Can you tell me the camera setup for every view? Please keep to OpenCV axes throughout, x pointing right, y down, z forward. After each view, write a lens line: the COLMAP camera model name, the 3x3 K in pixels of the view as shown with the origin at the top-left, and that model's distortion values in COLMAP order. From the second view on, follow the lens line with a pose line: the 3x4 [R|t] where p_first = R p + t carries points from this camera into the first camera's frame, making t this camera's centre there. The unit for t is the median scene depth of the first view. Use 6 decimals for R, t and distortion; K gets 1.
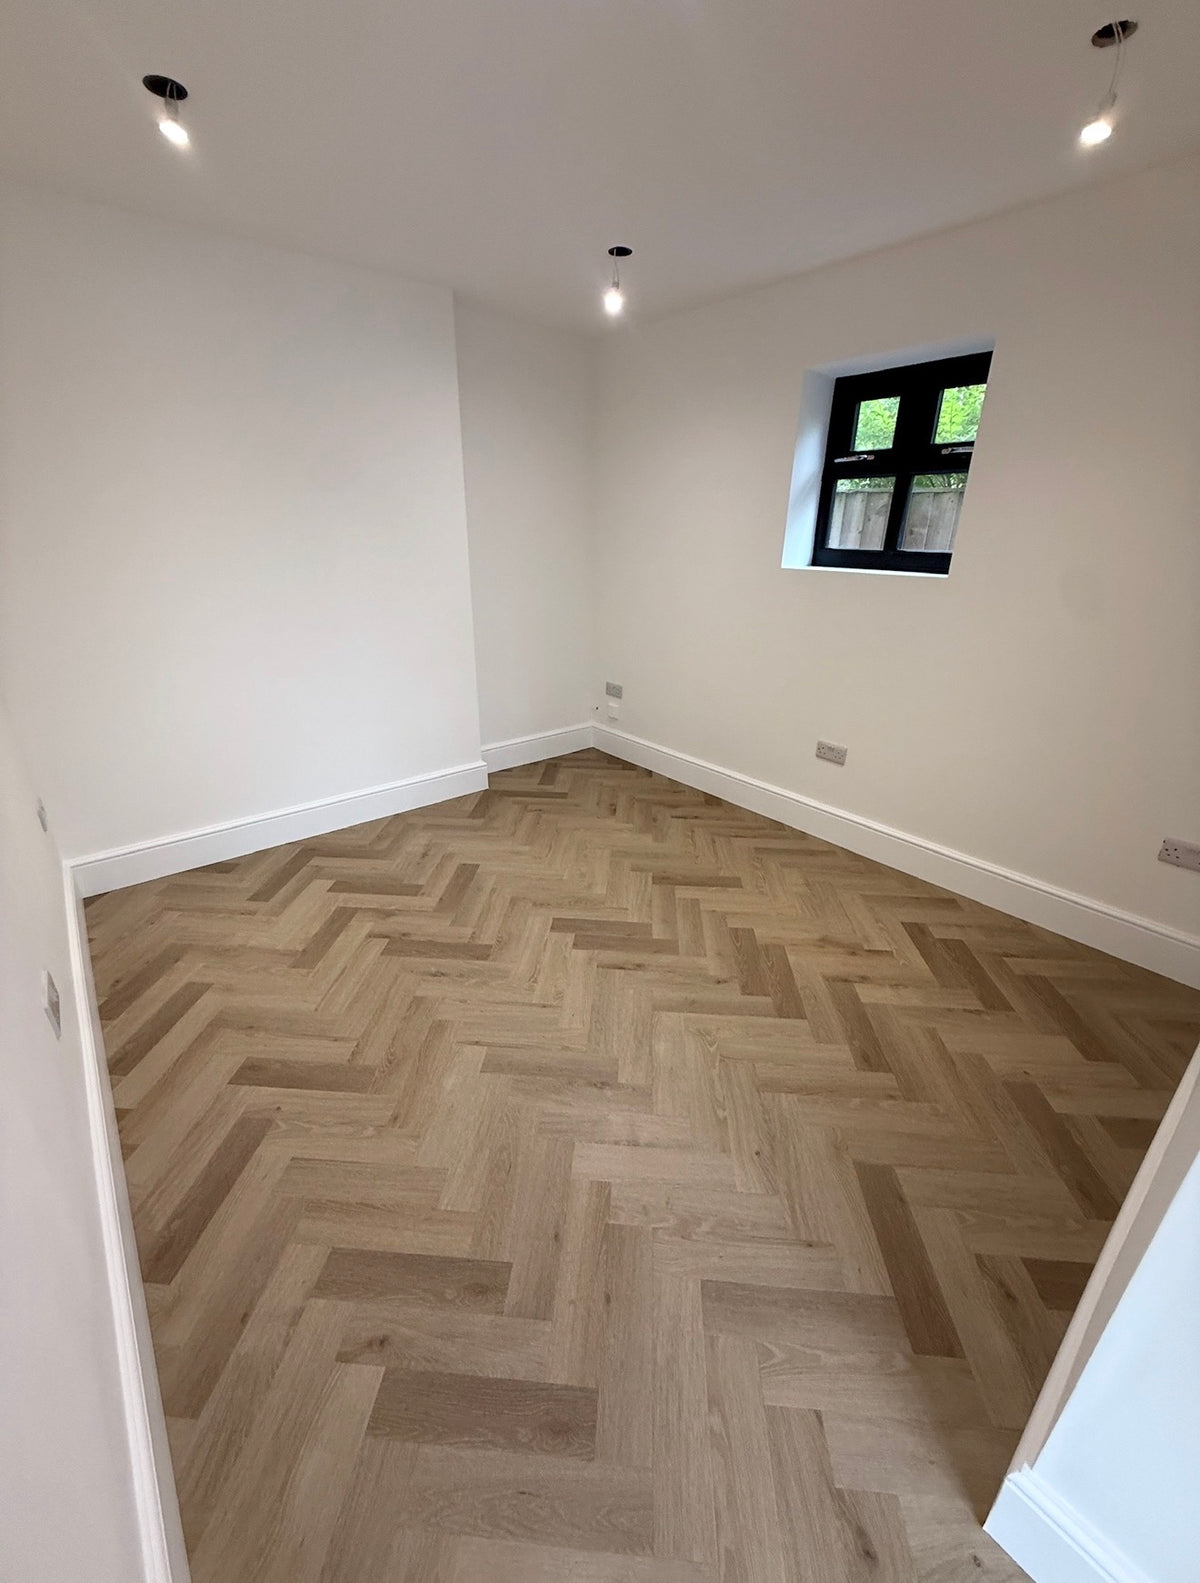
lens RADIAL K [[637.3, 0, 596.0], [0, 637.3, 789.6], [0, 0, 1]] dist [-0.000430, -0.000148]
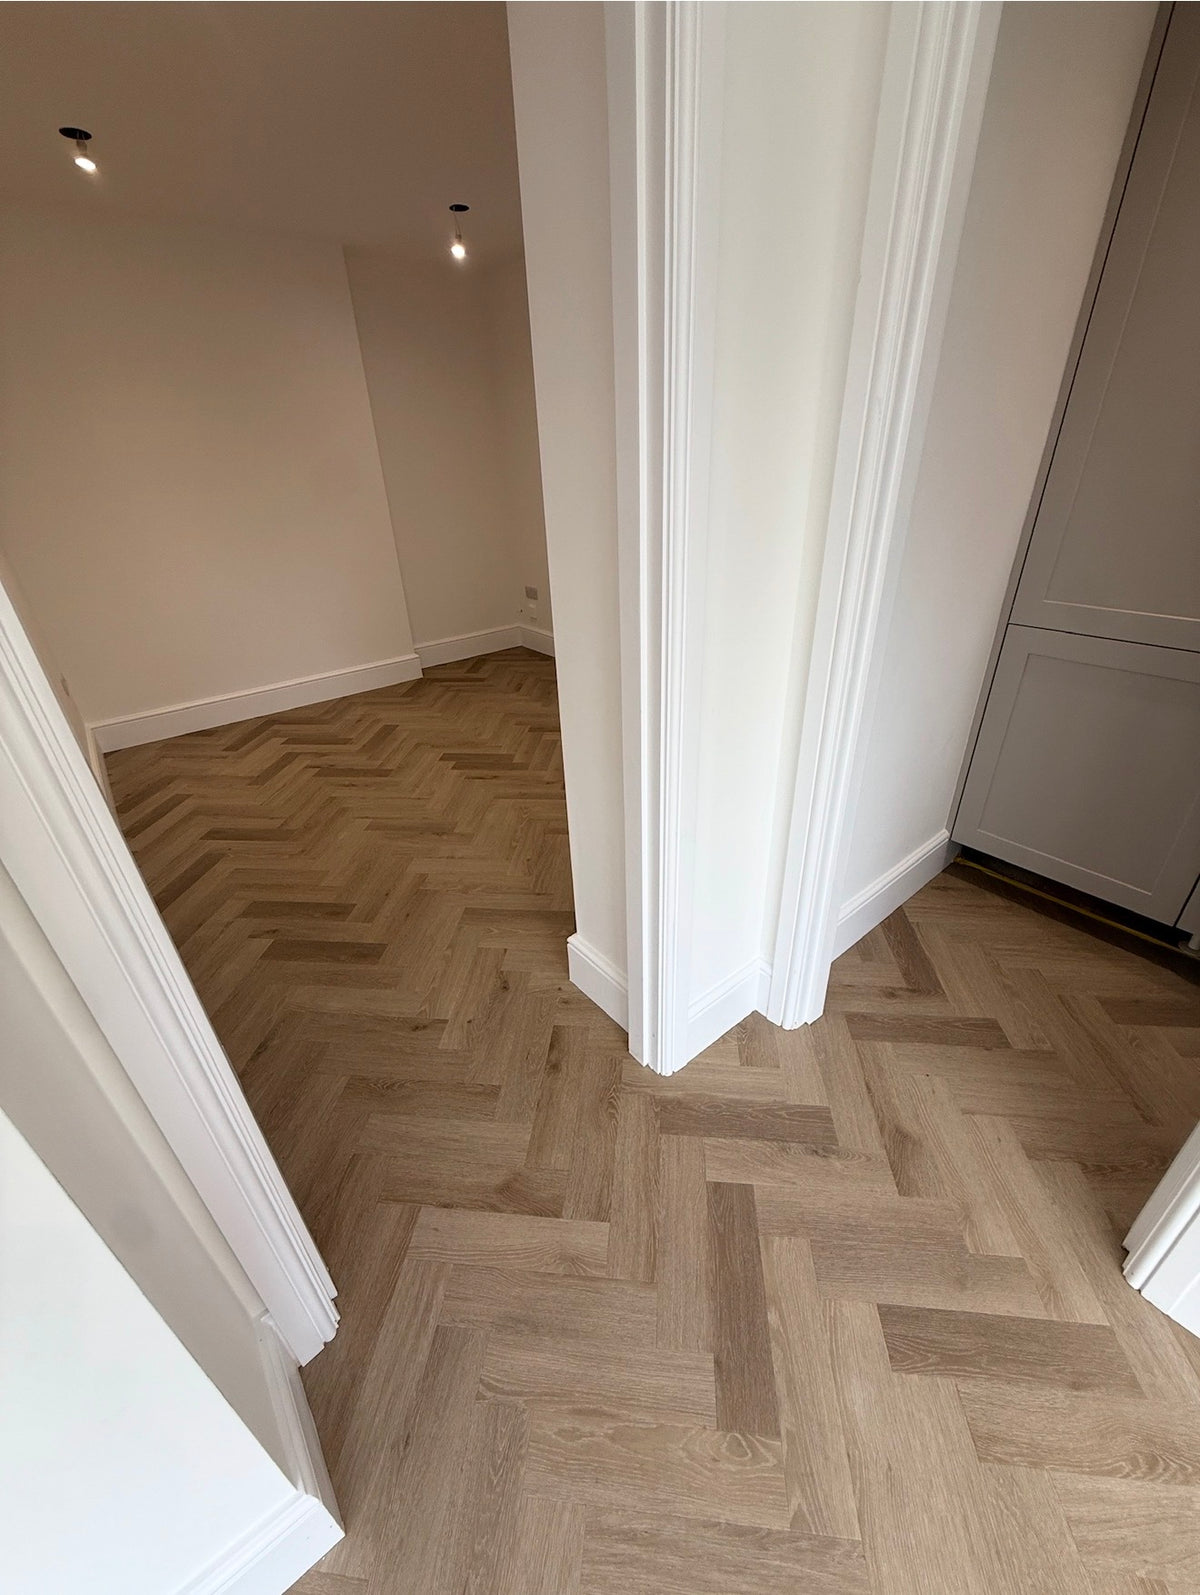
lens RADIAL K [[642.2, 0, 598.8], [0, 642.2, 803.5], [0, 0, 1]] dist [-0.000430, -0.000148]
pose [[0.998546, -0.029157, -0.045345, 0.348243], [0.033882, 0.993663, 0.107176, 0.190236], [0.041933, -0.108557, 0.993205, -0.367908]]
